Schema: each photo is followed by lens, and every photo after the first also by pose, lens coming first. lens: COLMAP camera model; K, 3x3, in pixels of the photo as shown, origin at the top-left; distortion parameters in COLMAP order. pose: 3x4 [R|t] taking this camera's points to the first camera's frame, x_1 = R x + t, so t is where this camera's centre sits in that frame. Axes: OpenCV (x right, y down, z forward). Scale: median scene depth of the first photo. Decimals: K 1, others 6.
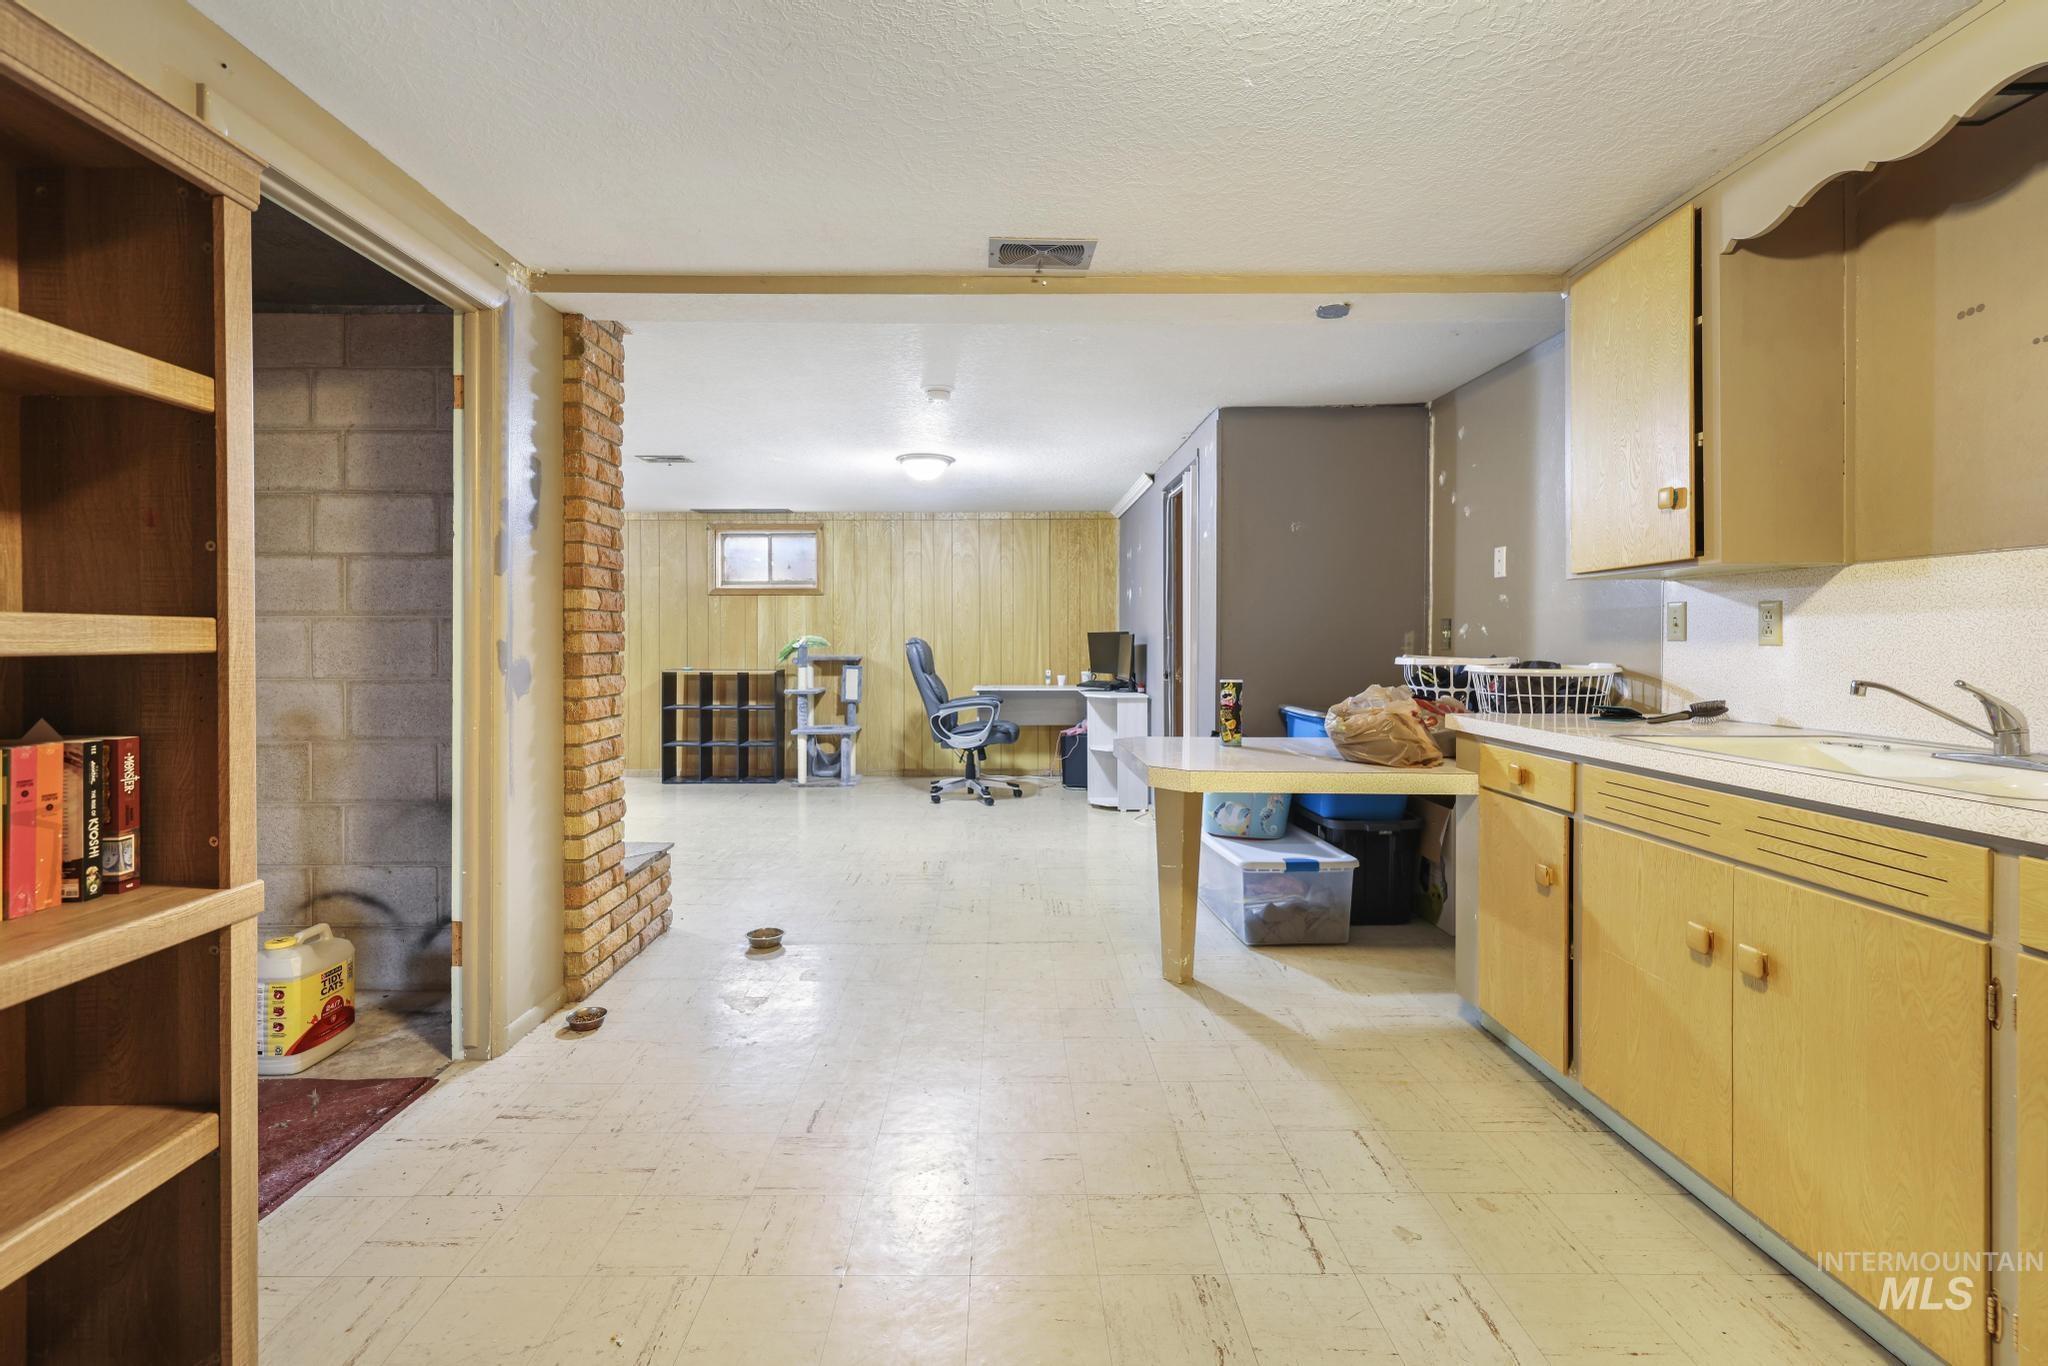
lens RADIAL K [[902.9, 0, 1003.1], [0, 902.9, 646.2], [0, 0, 1]] dist [-0.002091, 0.002046]
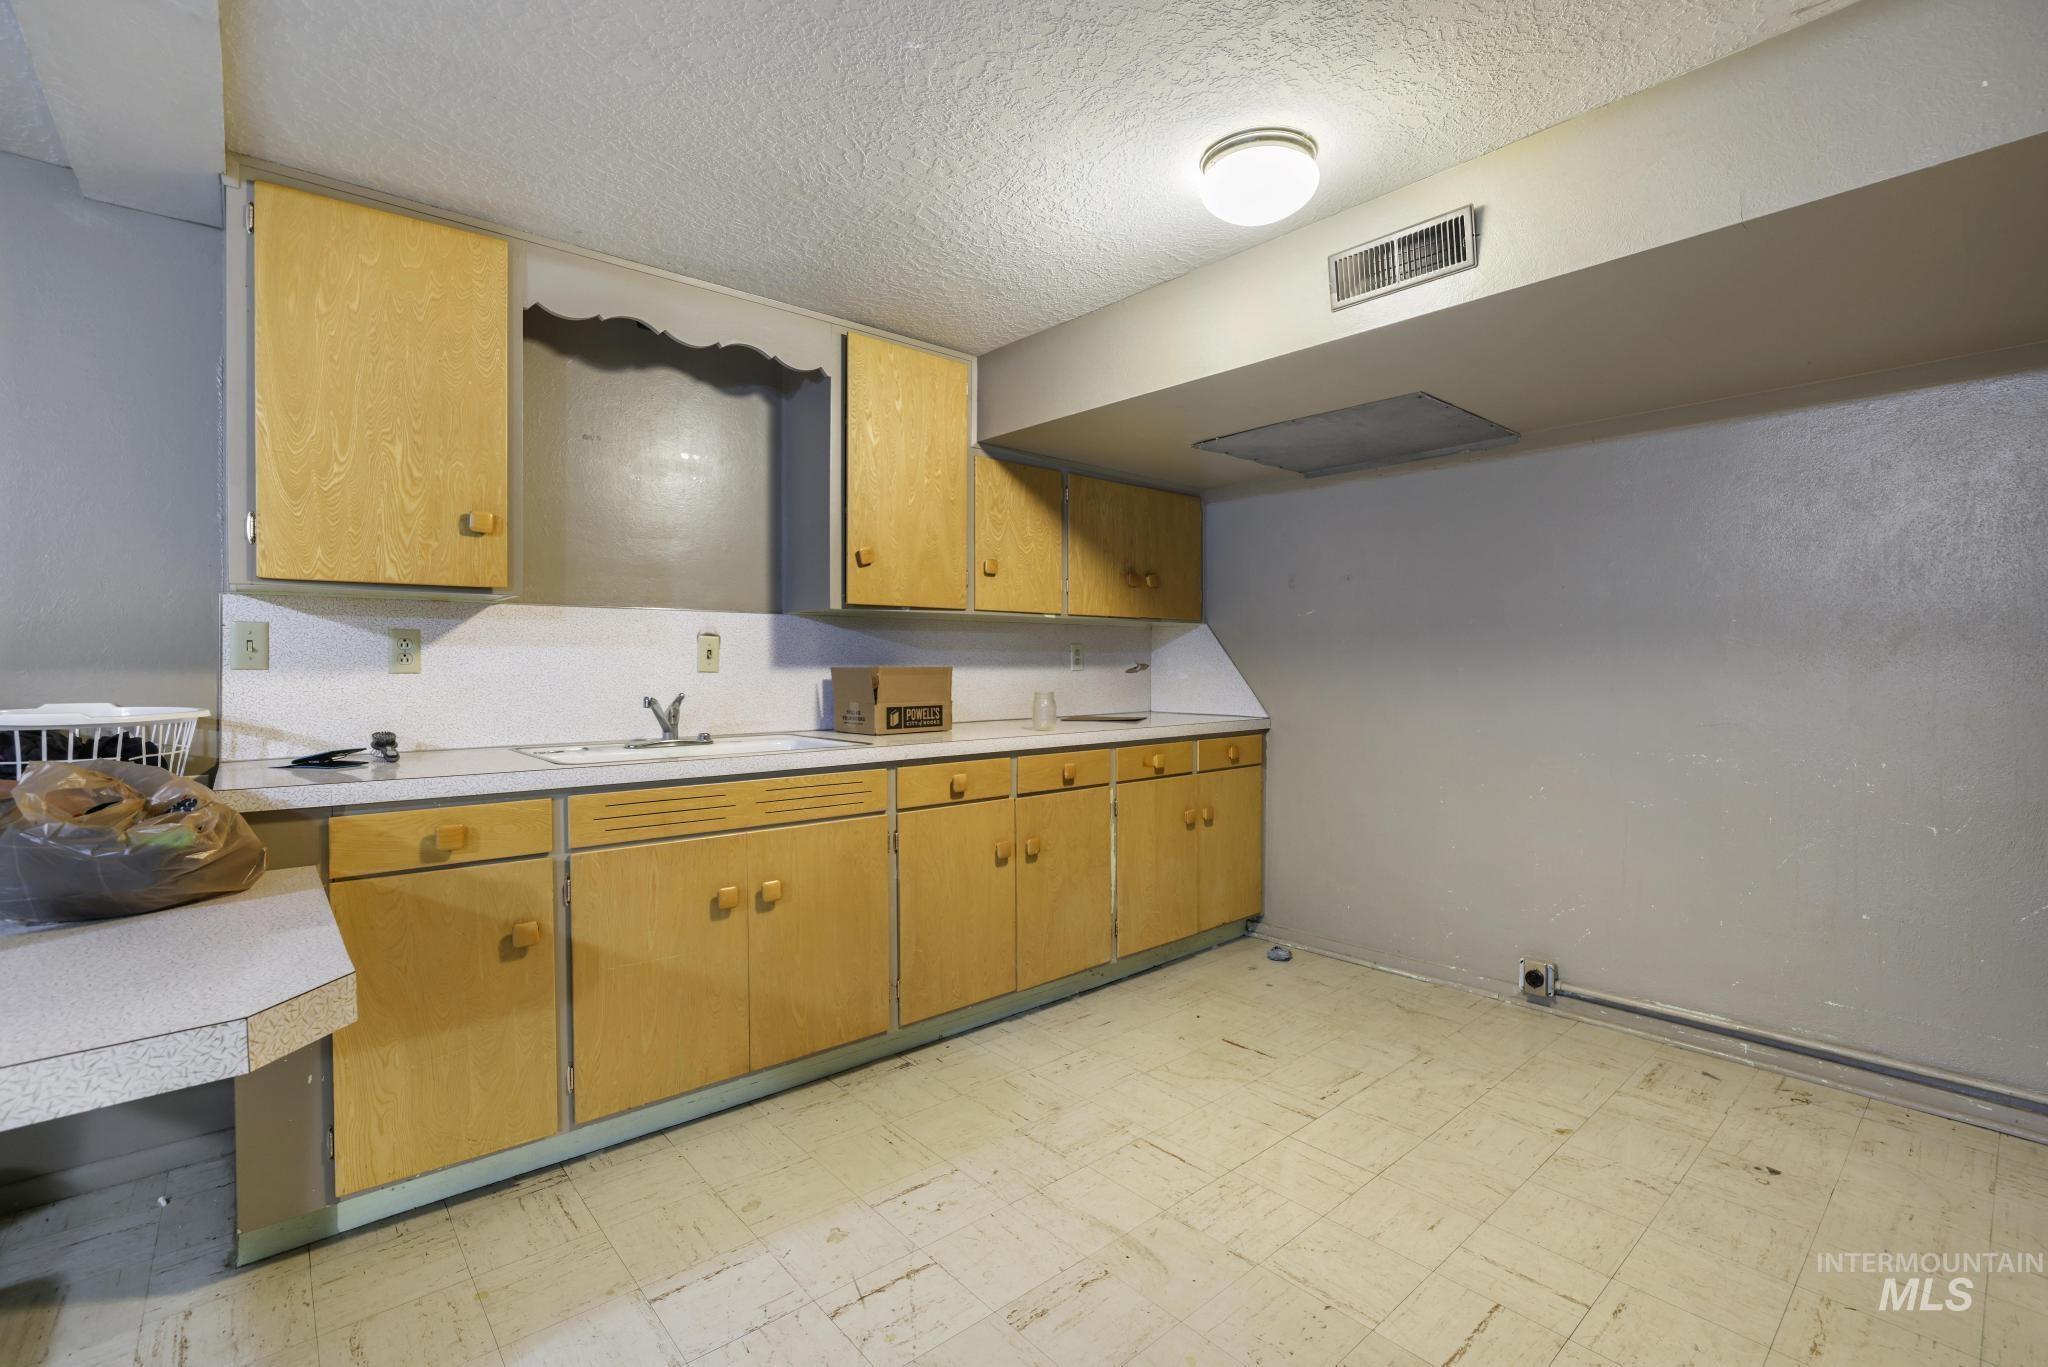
lens RADIAL K [[902.9, 0, 1016.5], [0, 902.9, 665.8], [0, 0, 1]] dist [-0.002091, 0.002046]
pose [[-0.645722, -0.002286, 0.763569, -0.407266], [0.004261, 0.999969, 0.006597, -0.014481], [-0.763561, 0.007514, -0.645692, 1.261287]]
